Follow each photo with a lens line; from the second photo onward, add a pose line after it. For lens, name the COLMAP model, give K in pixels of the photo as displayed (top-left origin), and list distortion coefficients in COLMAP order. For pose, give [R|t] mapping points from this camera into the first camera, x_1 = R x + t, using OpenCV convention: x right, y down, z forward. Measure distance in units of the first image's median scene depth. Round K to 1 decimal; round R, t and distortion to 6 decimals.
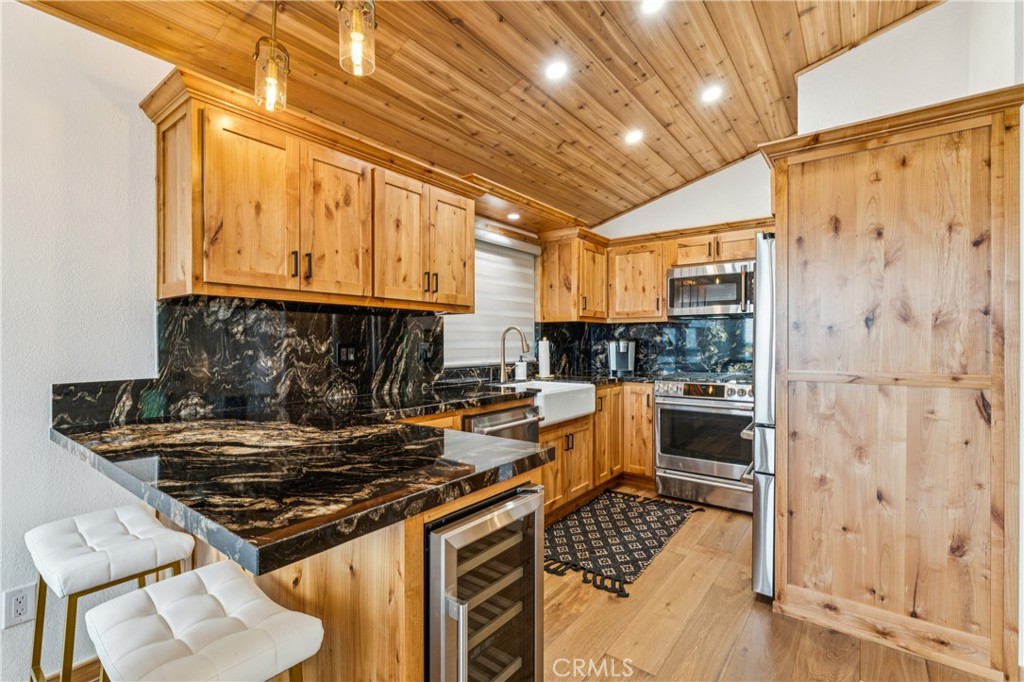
lens RADIAL K [[465.6, 0, 510.4], [0, 465.6, 343.1], [0, 0, 1]] dist [-0.006910, 0.000804]
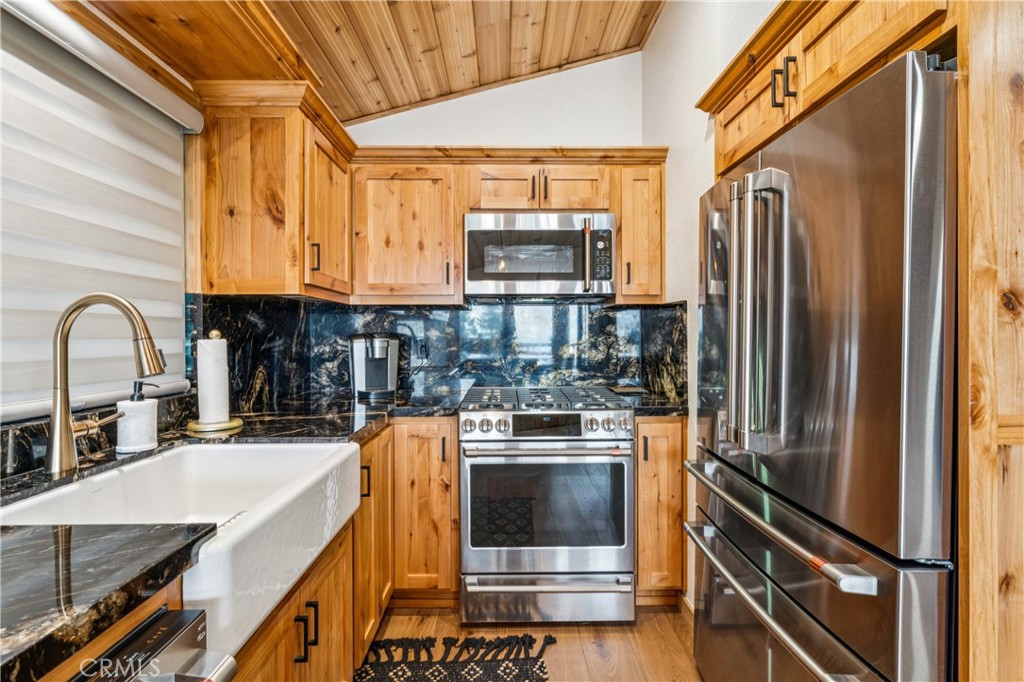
lens RADIAL K [[465.6, 0, 512.1], [0, 465.6, 337.7], [0, 0, 1]] dist [-0.006910, 0.000804]
pose [[0.786605, -0.002577, 0.617452, 0.029132], [0.003097, 0.999995, 0.000227, -0.005221], [-0.617449, 0.001734, 0.786609, 0.552011]]
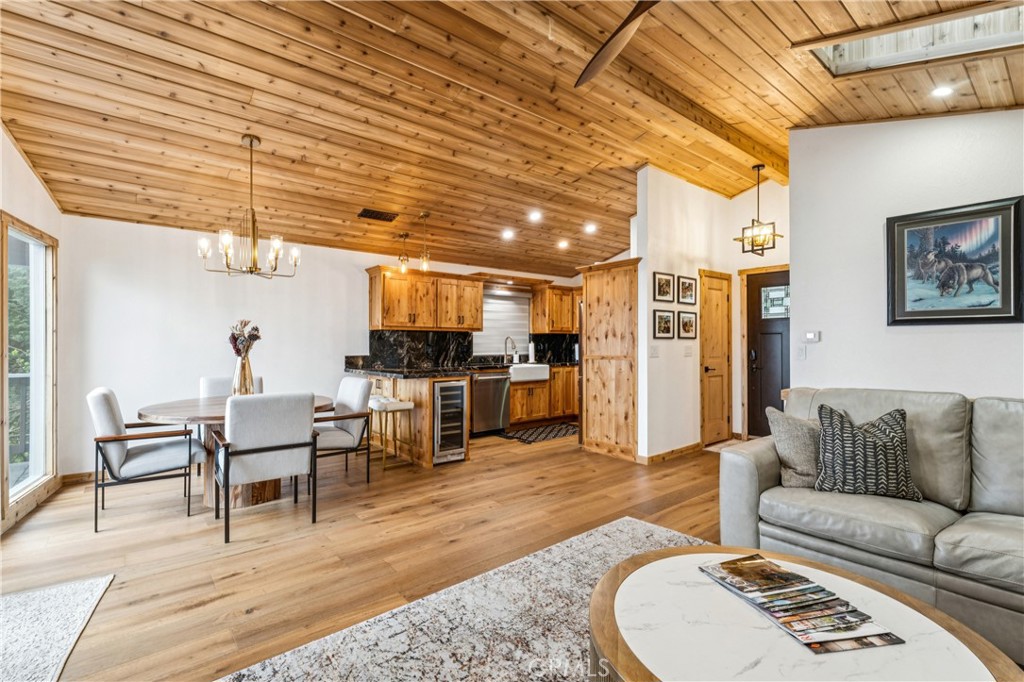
lens RADIAL K [[465.6, 0, 509.2], [0, 465.6, 339.3], [0, 0, 1]] dist [-0.006910, 0.000804]
pose [[0.973721, -0.001381, -0.227741, 0.447228], [-0.001633, 0.999914, -0.013047, 0.003516], [0.227740, 0.013076, 0.973634, -0.941141]]
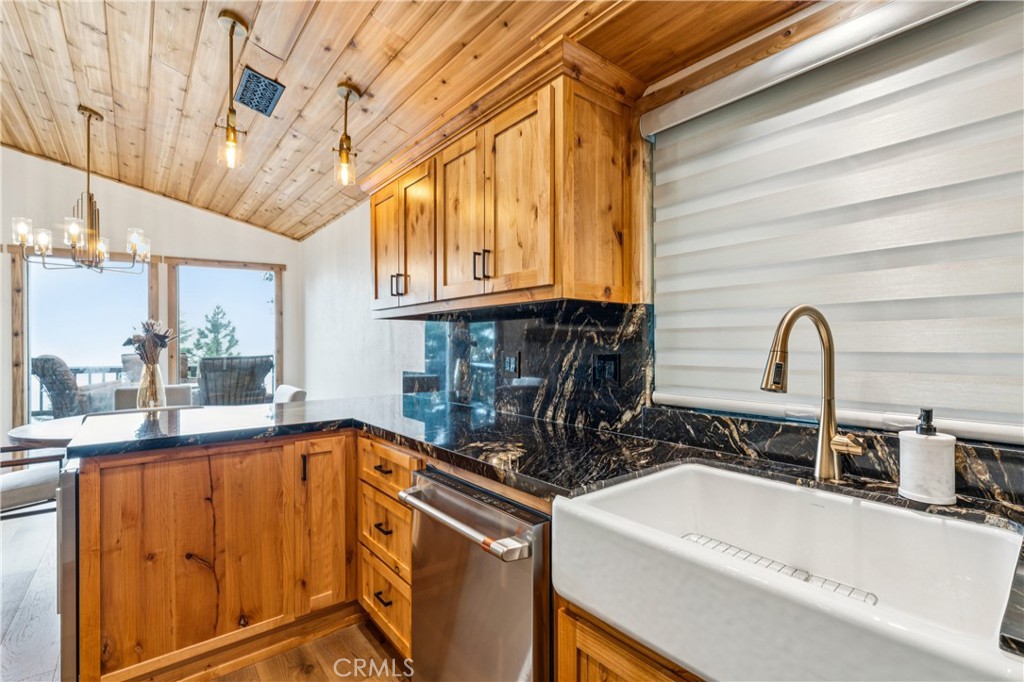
lens RADIAL K [[465.6, 0, 515.7], [0, 465.6, 344.8], [0, 0, 1]] dist [-0.006910, 0.000804]
pose [[-0.227360, -0.001032, -0.973810, 0.340469], [-0.004337, 0.999991, -0.000047, -0.008866], [0.973801, 0.004213, -0.227363, 0.838991]]
